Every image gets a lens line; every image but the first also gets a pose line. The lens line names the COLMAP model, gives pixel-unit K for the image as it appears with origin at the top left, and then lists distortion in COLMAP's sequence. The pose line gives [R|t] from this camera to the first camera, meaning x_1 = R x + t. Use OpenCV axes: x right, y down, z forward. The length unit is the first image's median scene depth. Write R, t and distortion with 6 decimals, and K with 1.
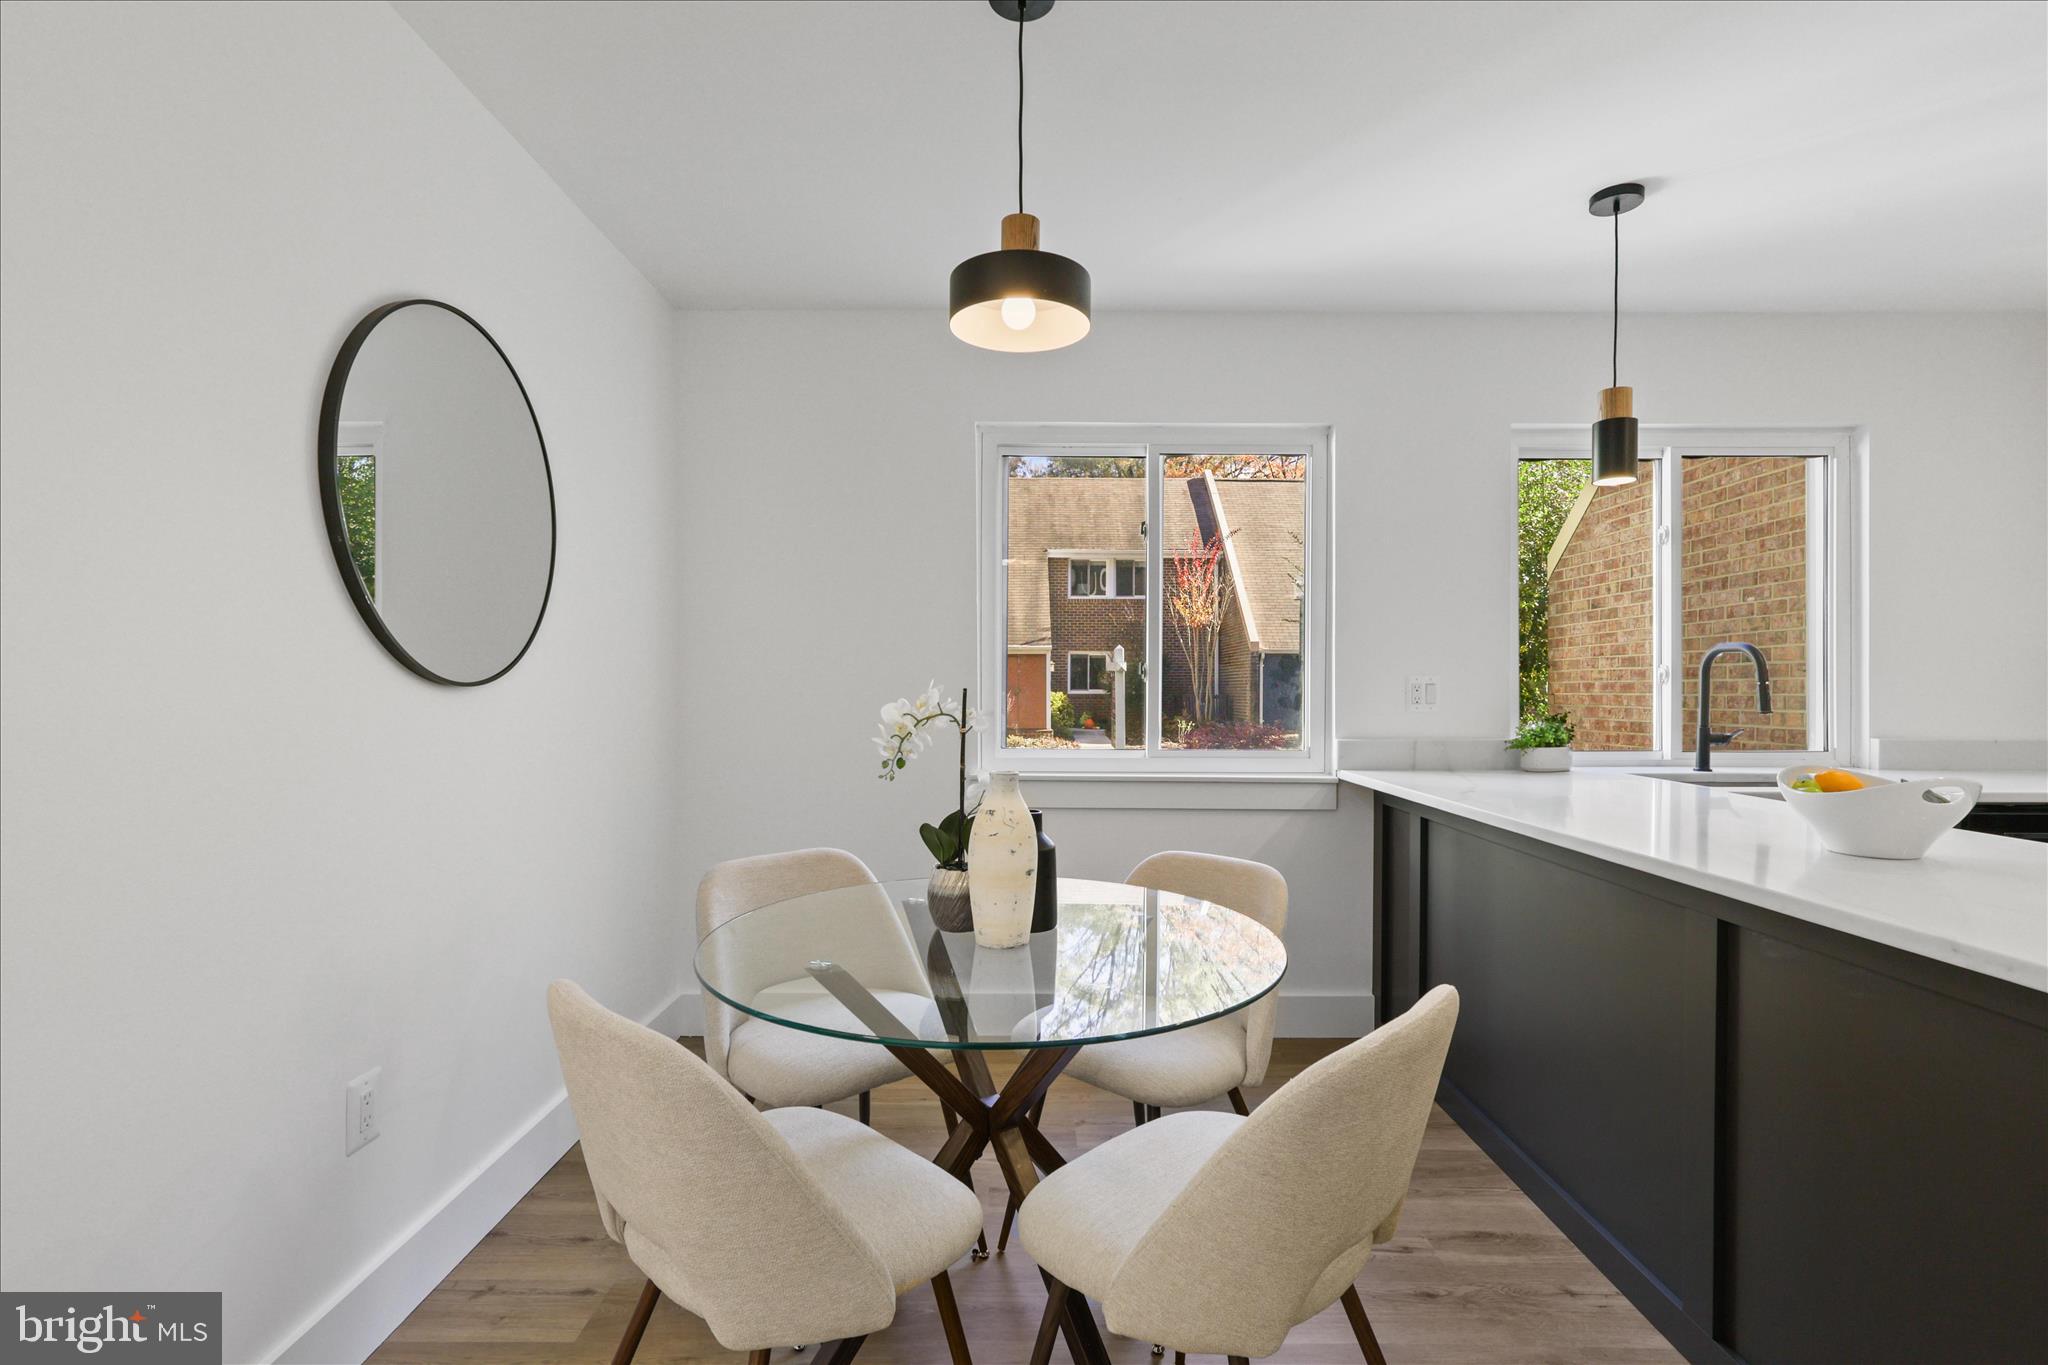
lens RADIAL K [[985.1, 0, 1022.8], [0, 985.1, 689.0], [0, 0, 1]] dist [-0.004815, -0.000395]
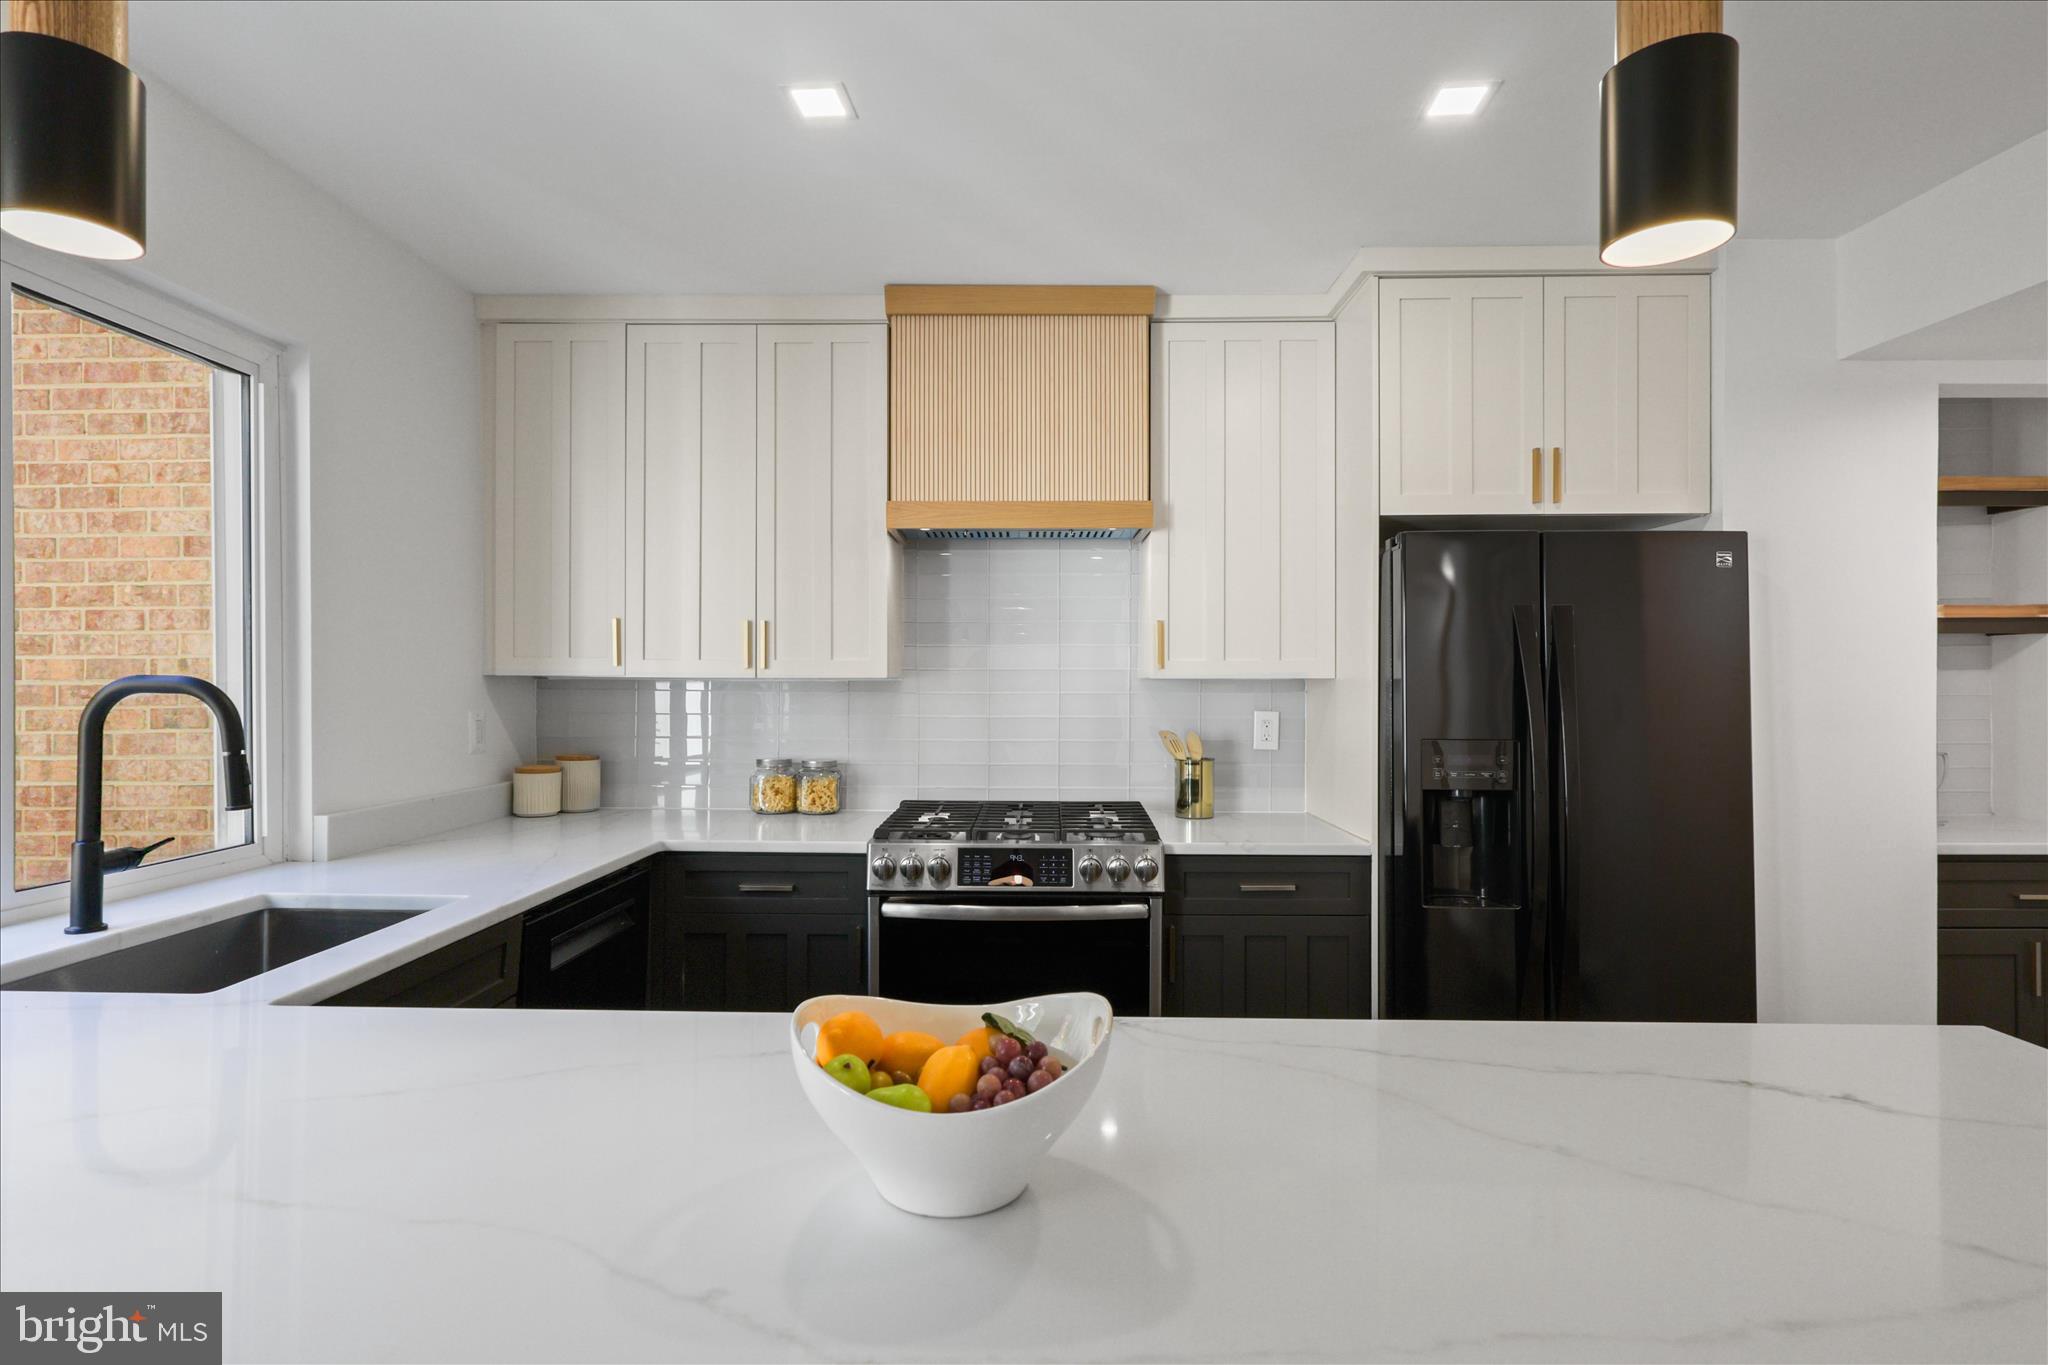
lens RADIAL K [[985.1, 0, 1022.8], [0, 985.1, 689.0], [0, 0, 1]] dist [-0.004815, -0.000395]
pose [[0.015521, 0.003298, 0.999874, 0.194768], [-0.005351, 0.999981, -0.003215, -0.035545], [-0.999865, -0.005300, 0.015539, 0.492009]]
